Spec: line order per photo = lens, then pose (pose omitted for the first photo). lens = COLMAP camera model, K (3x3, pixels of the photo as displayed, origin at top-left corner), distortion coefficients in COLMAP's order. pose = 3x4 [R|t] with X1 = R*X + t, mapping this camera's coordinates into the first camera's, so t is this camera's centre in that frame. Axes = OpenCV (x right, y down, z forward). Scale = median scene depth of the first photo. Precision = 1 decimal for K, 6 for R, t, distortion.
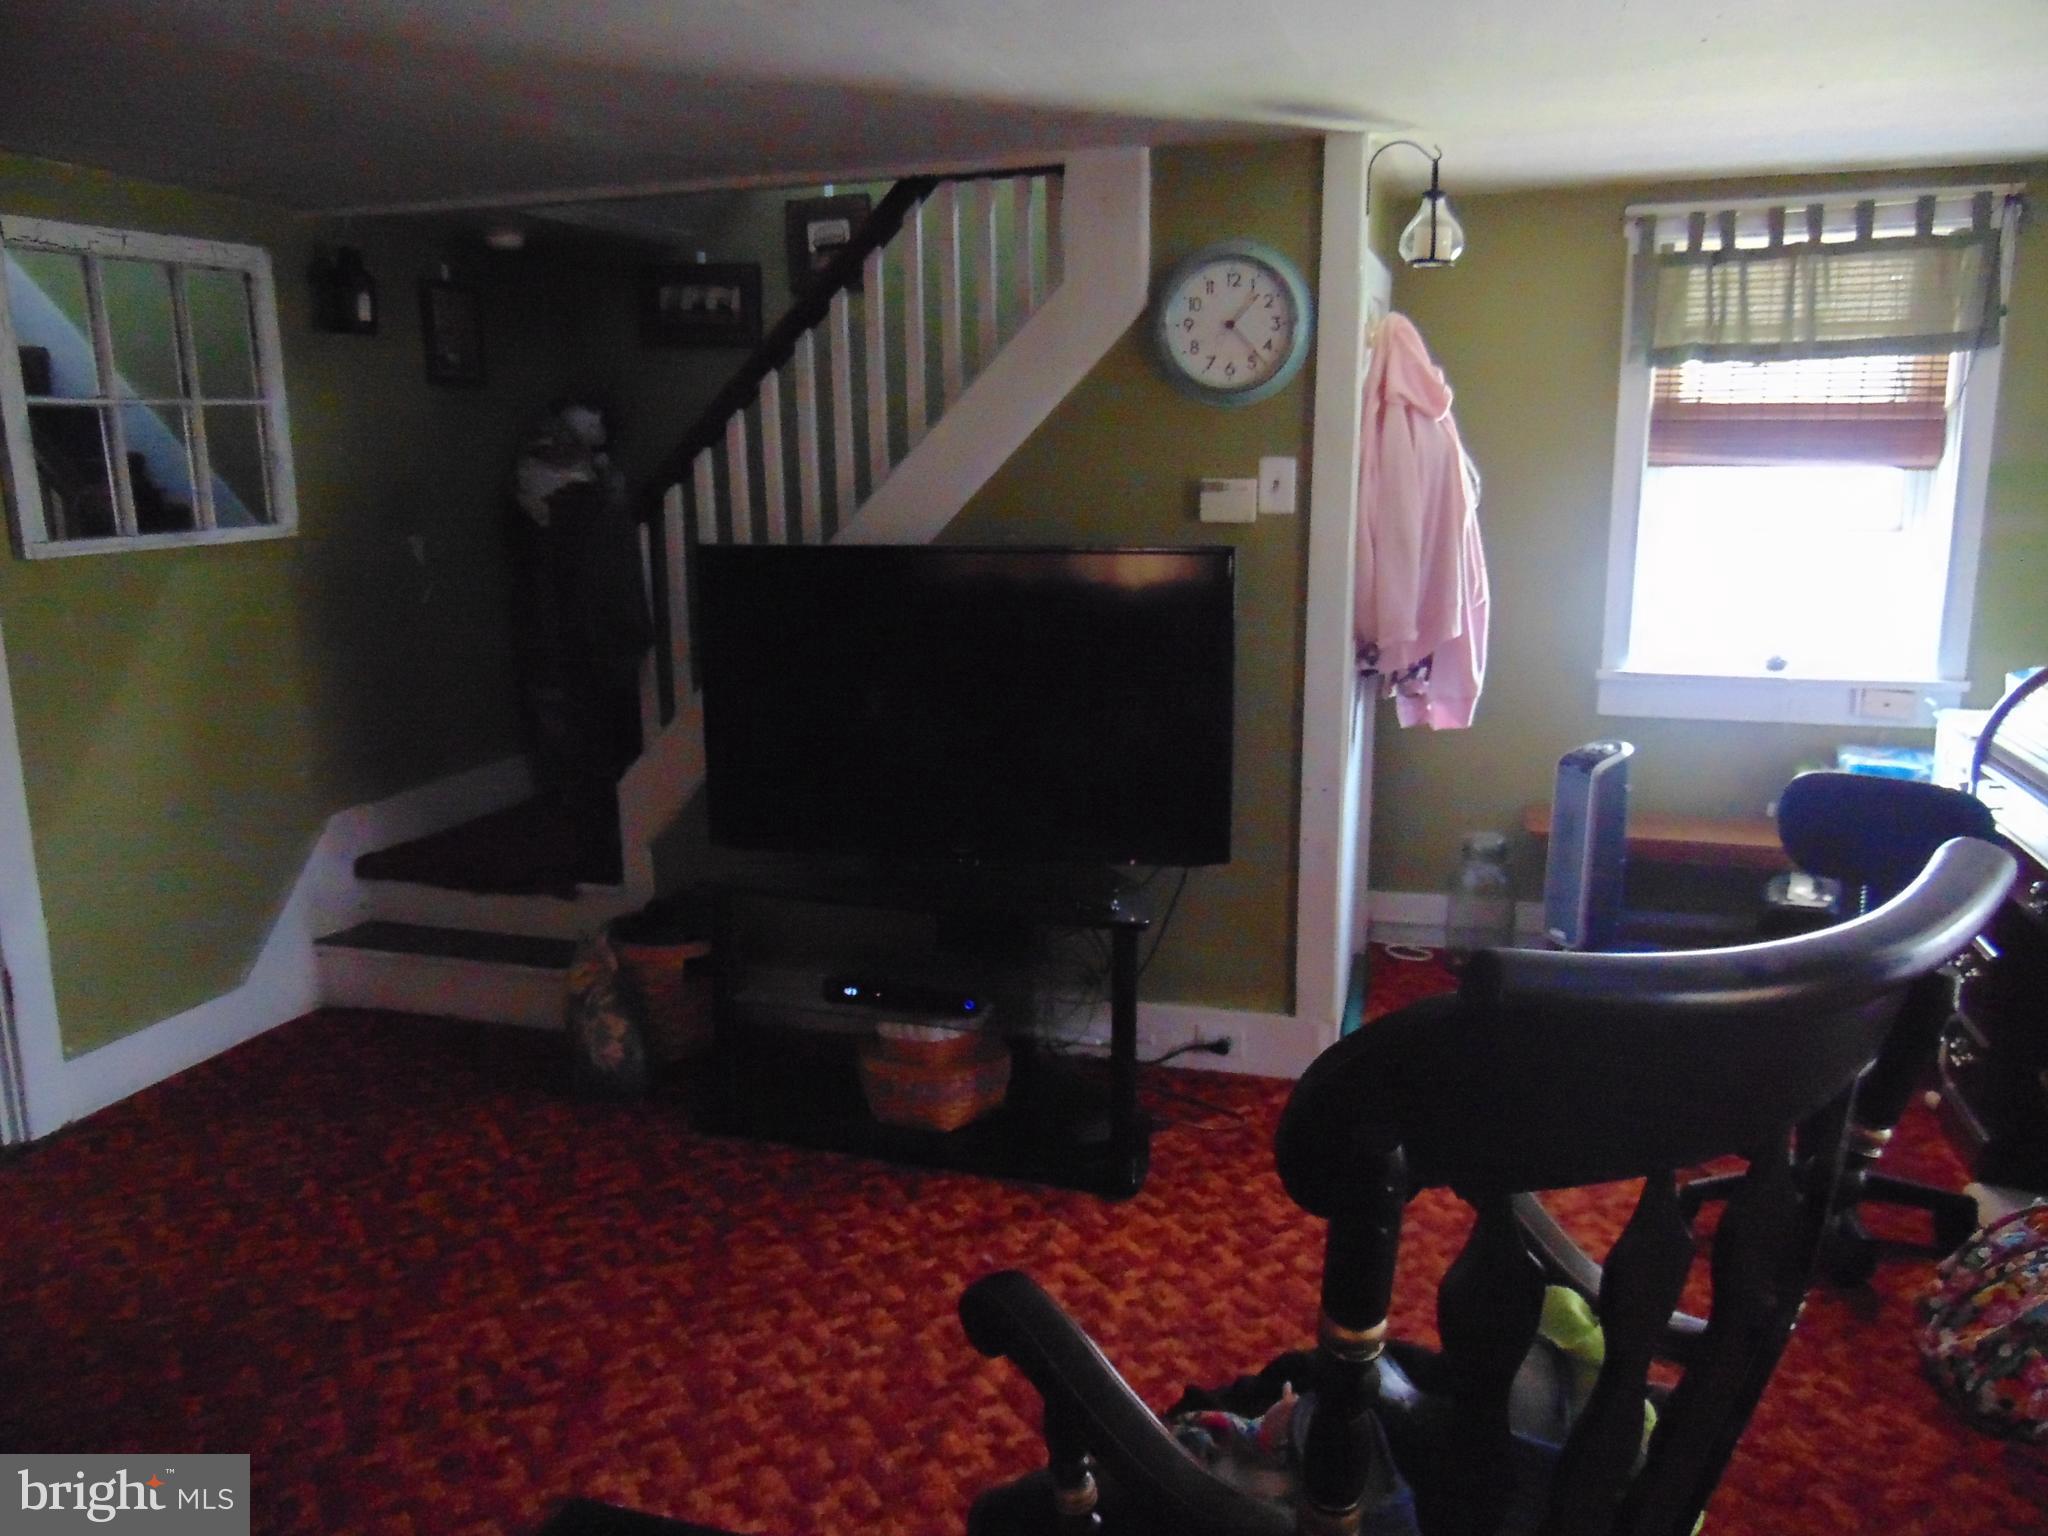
lens RADIAL K [[1536.6, 0, 1025.5], [0, 1536.6, 773.6], [0, 0, 1]] dist [-0.028023, 0.067113]
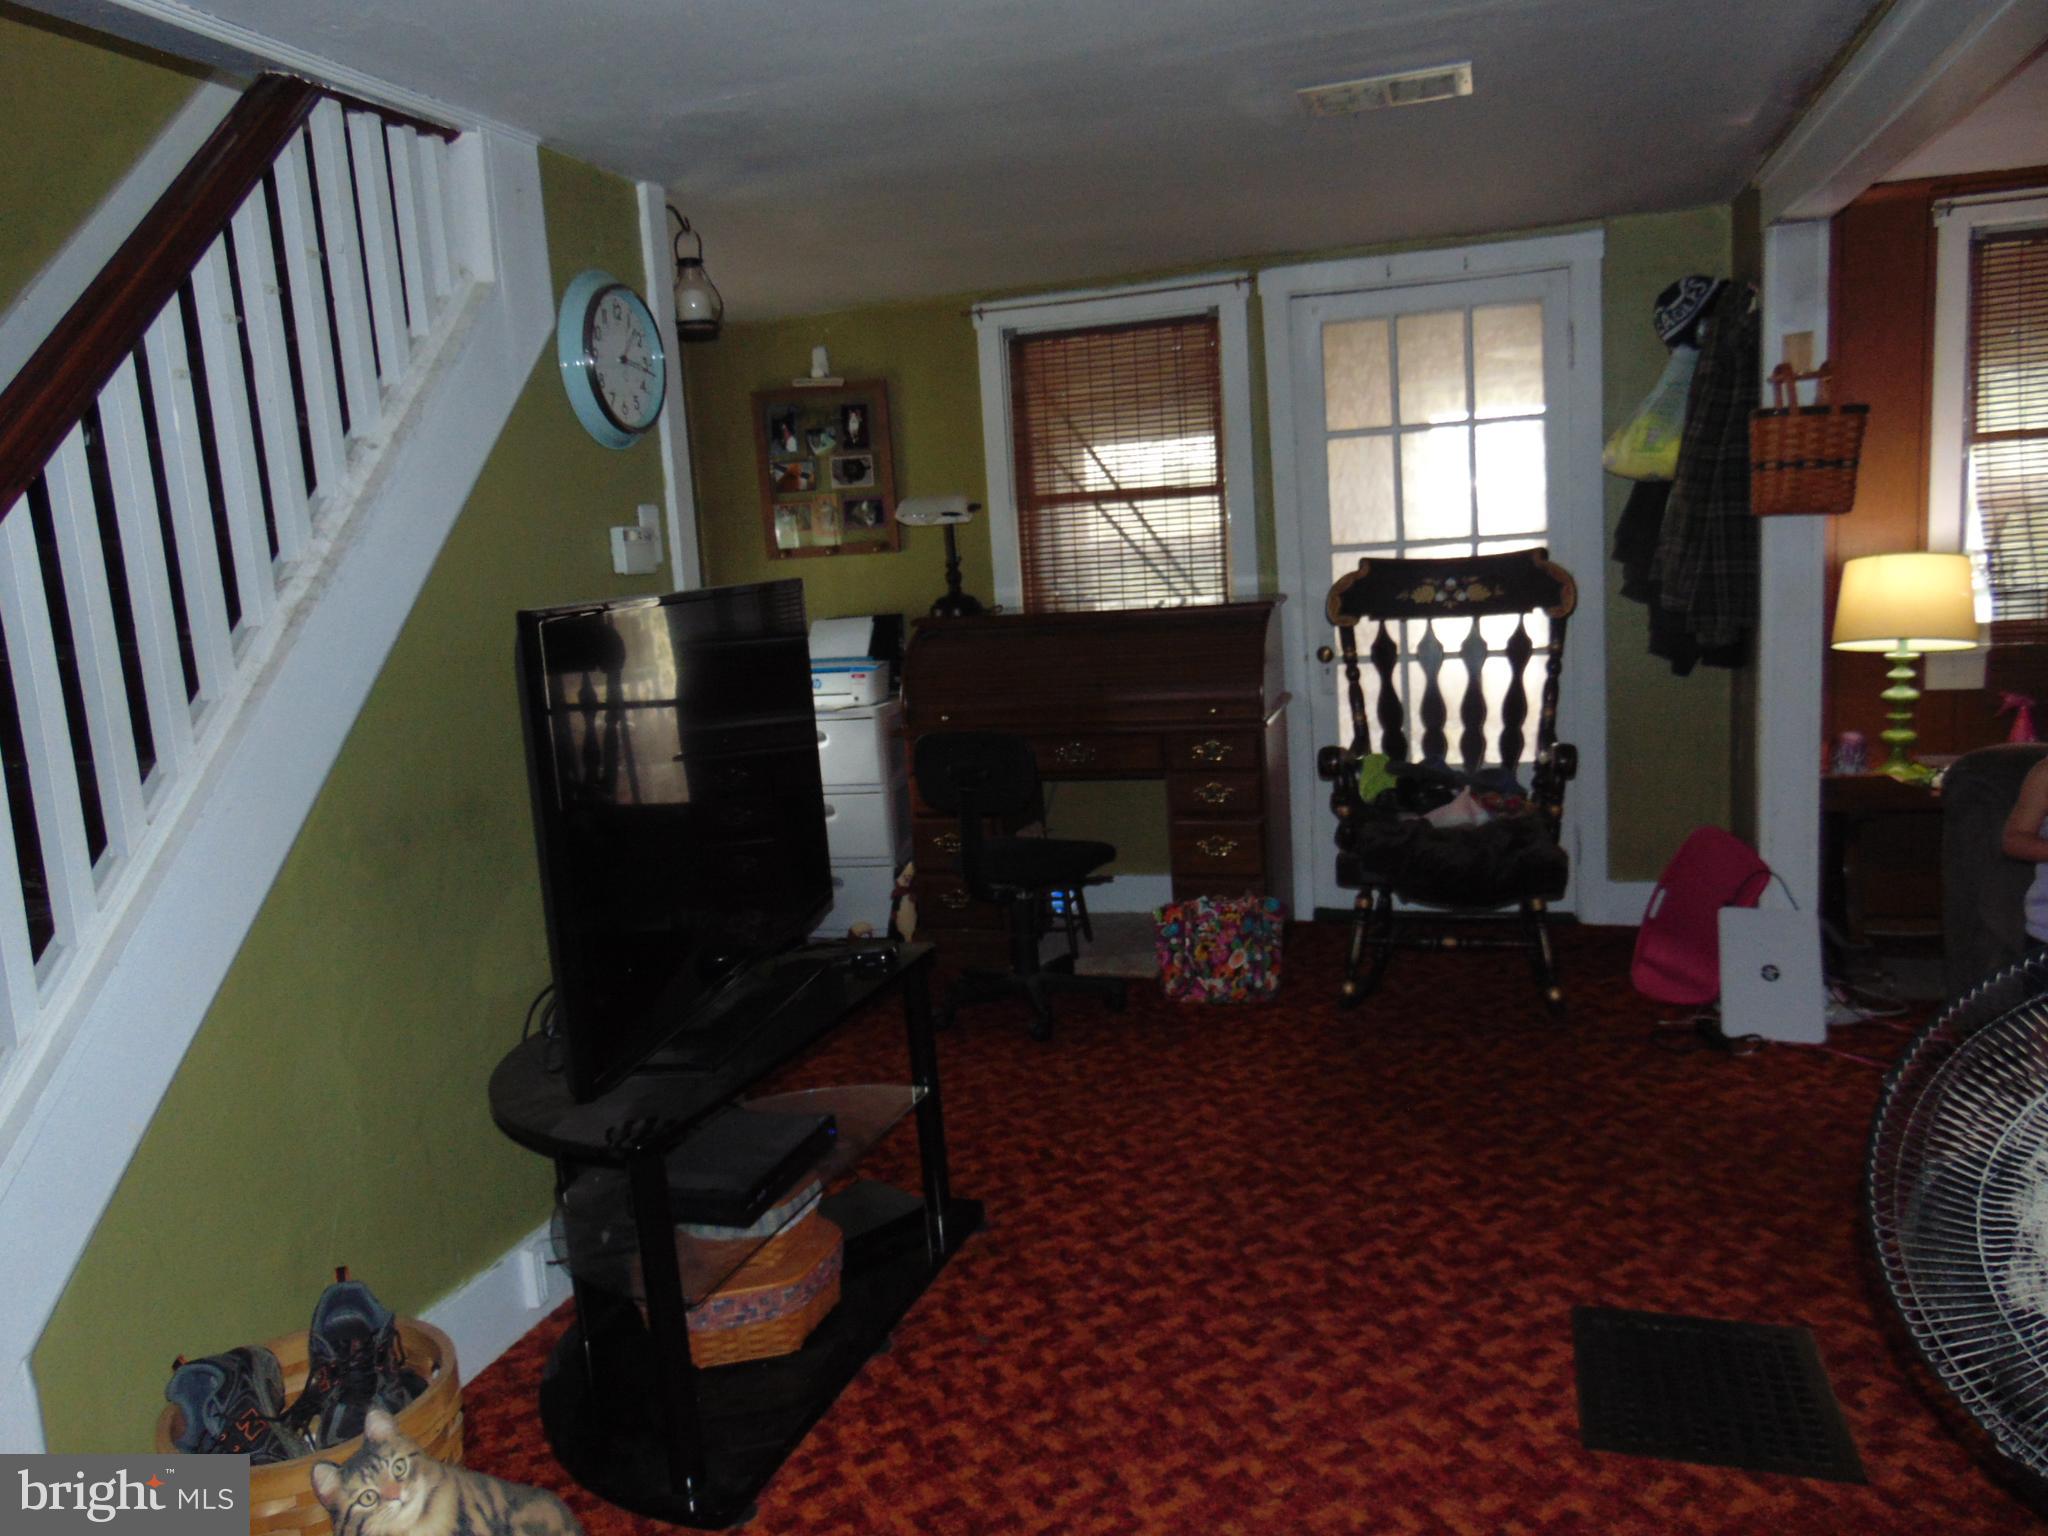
lens RADIAL K [[1536.6, 0, 1029.8], [0, 1536.6, 762.0], [0, 0, 1]] dist [-0.028023, 0.067113]
pose [[0.007489, -0.134638, 0.990867, -1.002630], [0.289727, 0.948684, 0.126717, -0.134248], [-0.957080, 0.286132, 0.046113, 0.977567]]
